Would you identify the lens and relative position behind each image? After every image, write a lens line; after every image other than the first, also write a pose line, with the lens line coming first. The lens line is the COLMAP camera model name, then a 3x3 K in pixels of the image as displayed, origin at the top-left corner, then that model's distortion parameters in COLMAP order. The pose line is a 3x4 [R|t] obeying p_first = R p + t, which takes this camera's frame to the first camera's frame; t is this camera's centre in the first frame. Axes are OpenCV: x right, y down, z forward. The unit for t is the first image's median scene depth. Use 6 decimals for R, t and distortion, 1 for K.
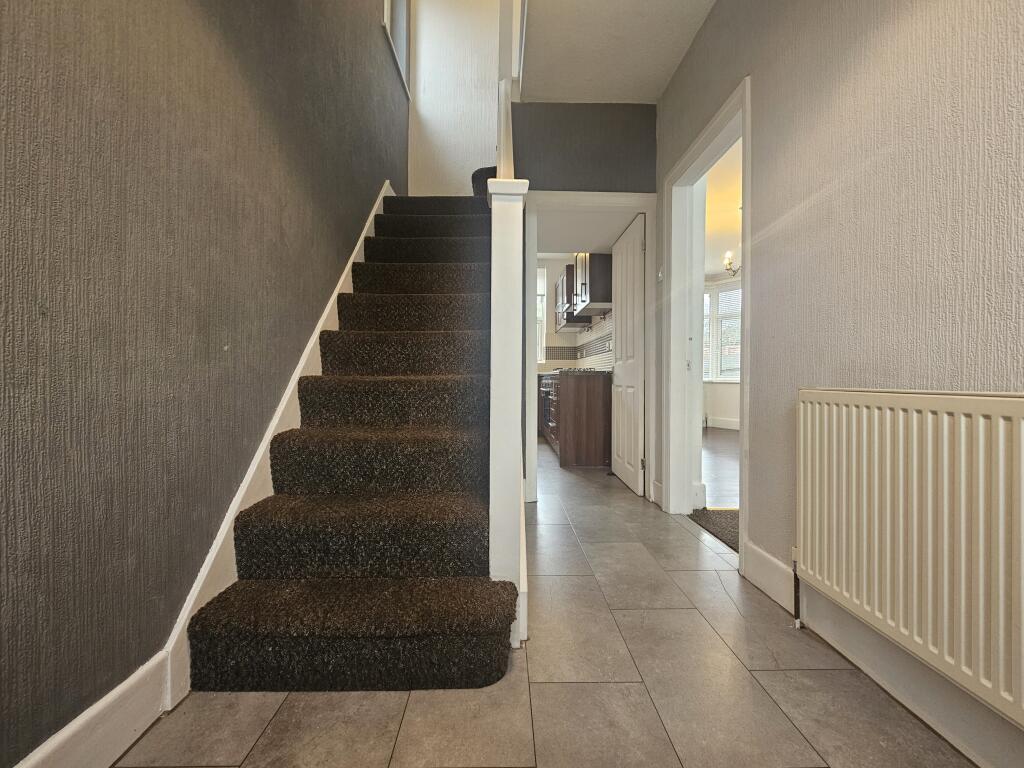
lens RADIAL K [[425.2, 0, 511.1], [0, 425.2, 378.3], [0, 0, 1]] dist [0.005416, -0.000446]
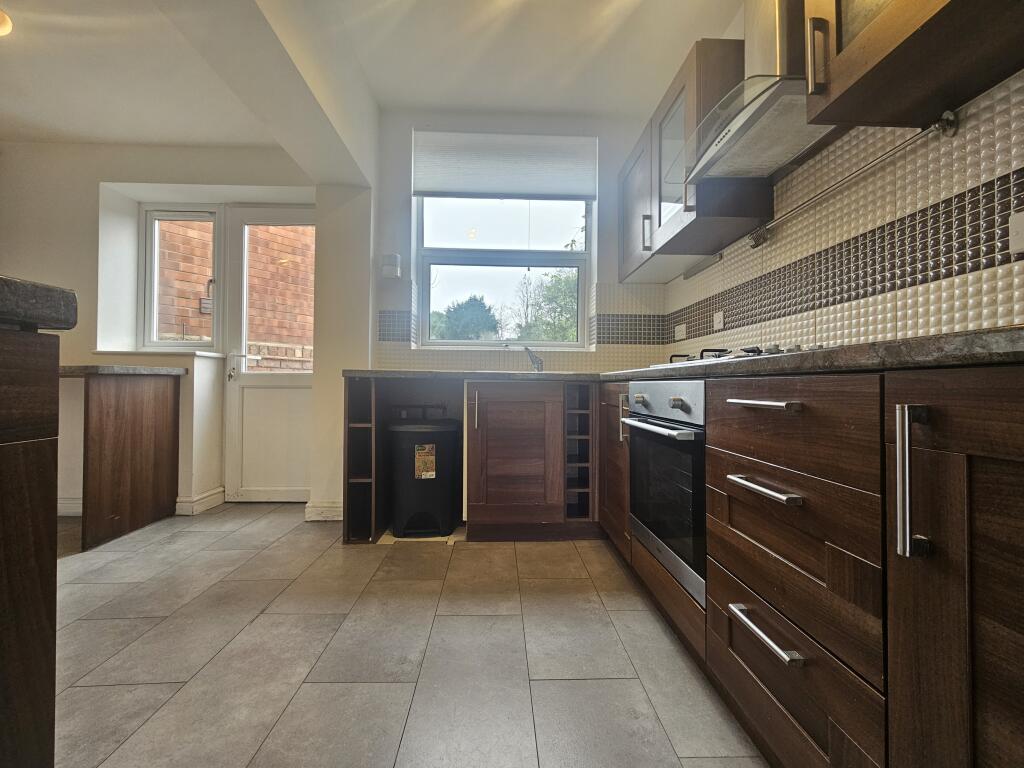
lens RADIAL K [[425.2, 0, 513.5], [0, 425.2, 380.1], [0, 0, 1]] dist [0.005416, -0.000446]
pose [[0.999895, 0.004023, 0.013895, -0.012546], [-0.003743, 0.999790, -0.020147, 0.003805], [-0.013973, 0.020093, 0.999700, 0.558790]]
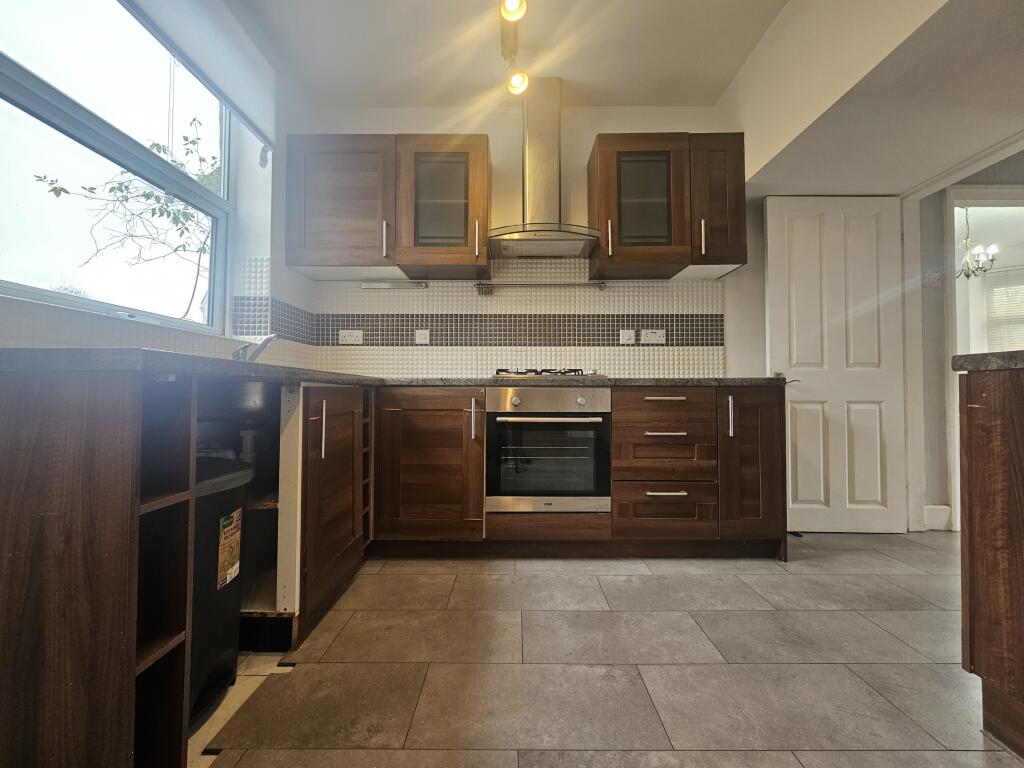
lens RADIAL K [[425.2, 0, 509.8], [0, 425.2, 379.7], [0, 0, 1]] dist [0.005416, -0.000446]
pose [[0.035457, 0.021348, 0.999143, -0.254571], [0.005969, 0.999749, -0.021573, 0.000405], [-0.999353, 0.006729, 0.035321, 0.794804]]
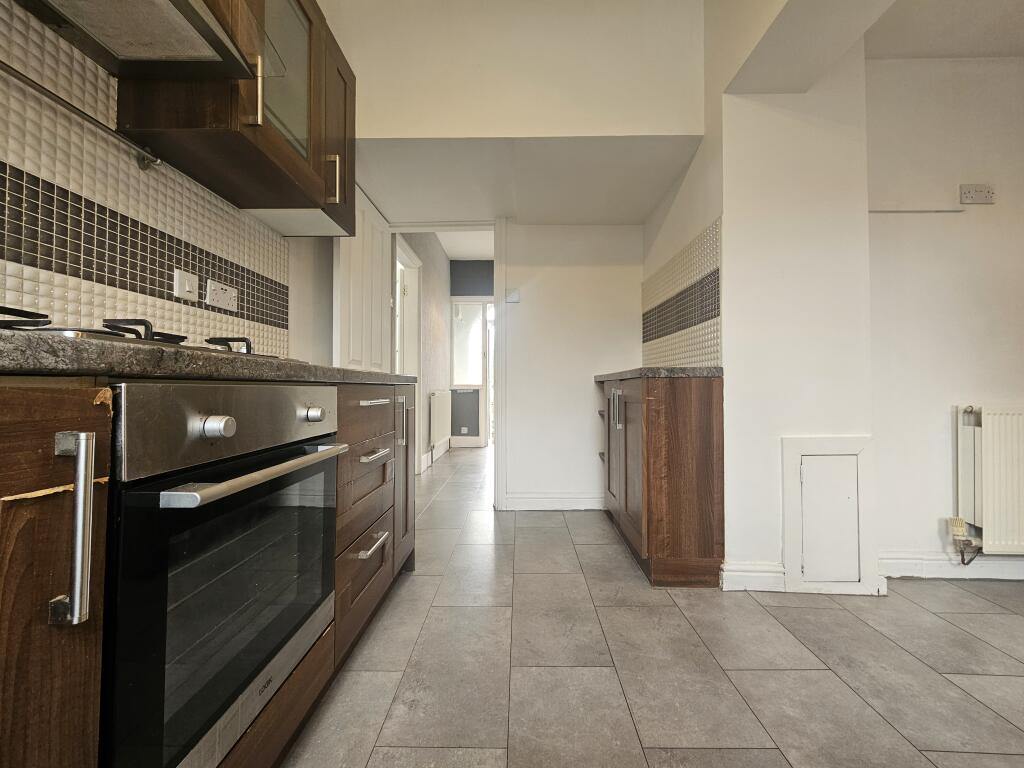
lens RADIAL K [[425.2, 0, 513.9], [0, 425.2, 379.7], [0, 0, 1]] dist [0.005416, -0.000446]
pose [[-0.999267, -0.000771, 0.038262, -0.010570], [-0.001220, 0.999931, -0.011708, -0.000439], [-0.038250, -0.011746, -0.999199, 0.899864]]
